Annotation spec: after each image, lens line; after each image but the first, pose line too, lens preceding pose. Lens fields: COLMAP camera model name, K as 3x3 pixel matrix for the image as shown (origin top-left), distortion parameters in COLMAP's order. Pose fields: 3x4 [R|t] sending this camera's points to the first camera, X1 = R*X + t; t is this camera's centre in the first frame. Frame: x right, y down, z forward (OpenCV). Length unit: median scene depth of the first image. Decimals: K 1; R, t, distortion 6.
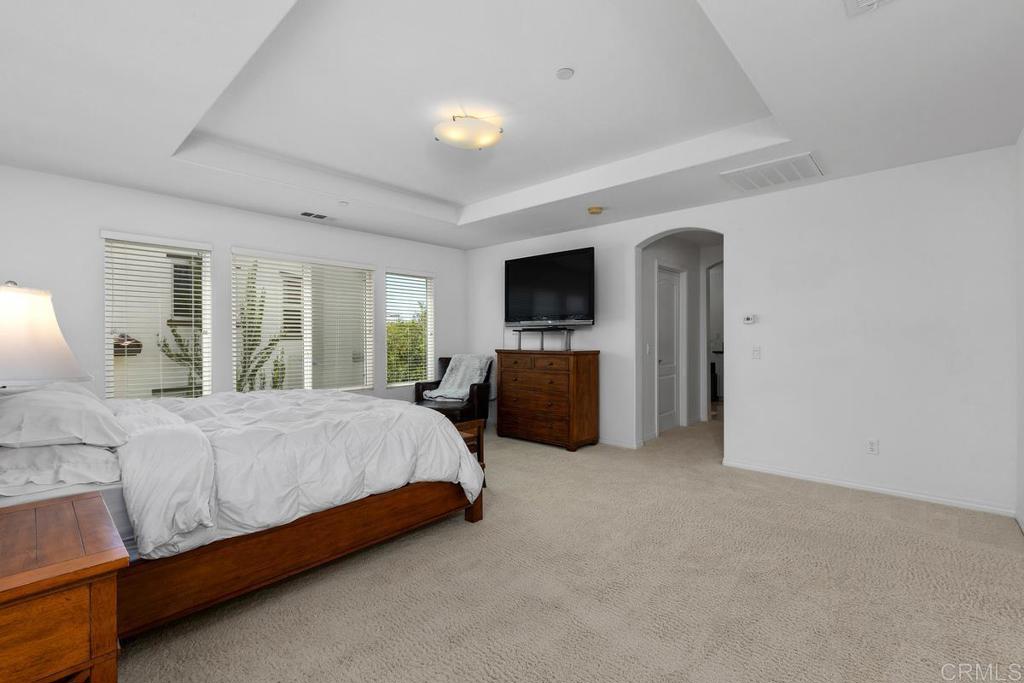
lens RADIAL K [[451.7, 0, 510.8], [0, 451.7, 340.8], [0, 0, 1]] dist [-0.002522, -0.000264]
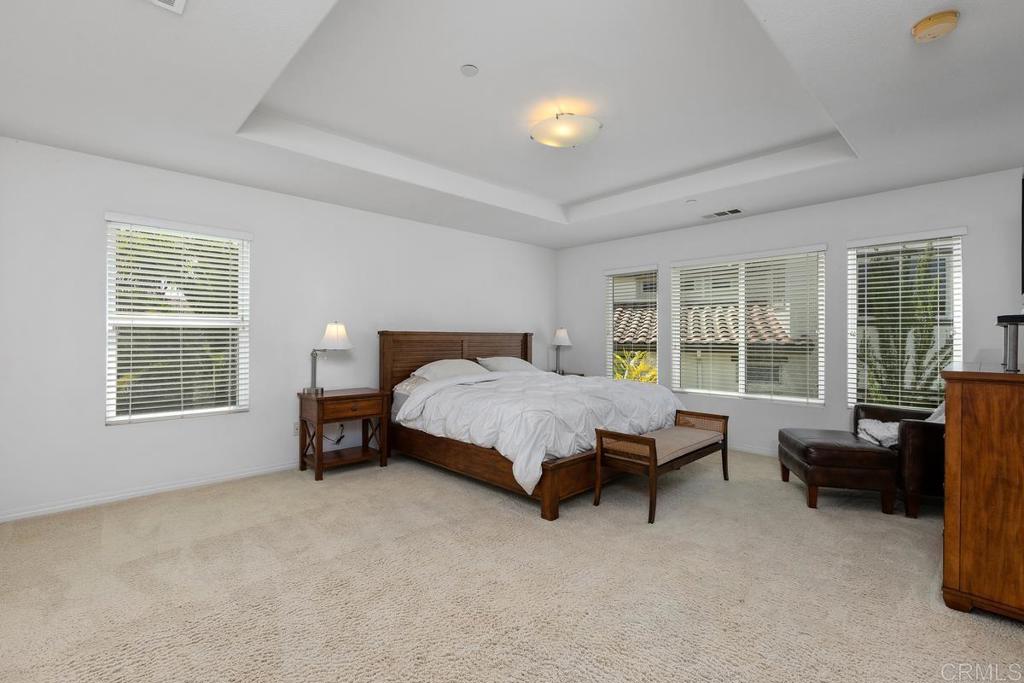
lens RADIAL K [[451.7, 0, 511.2], [0, 451.7, 336.1], [0, 0, 1]] dist [-0.002522, -0.000264]
pose [[-0.041589, 0.001054, -0.999134, 0.561825], [-0.012895, 0.999916, 0.001592, -0.005742], [0.999052, 0.012950, -0.041572, 0.577272]]
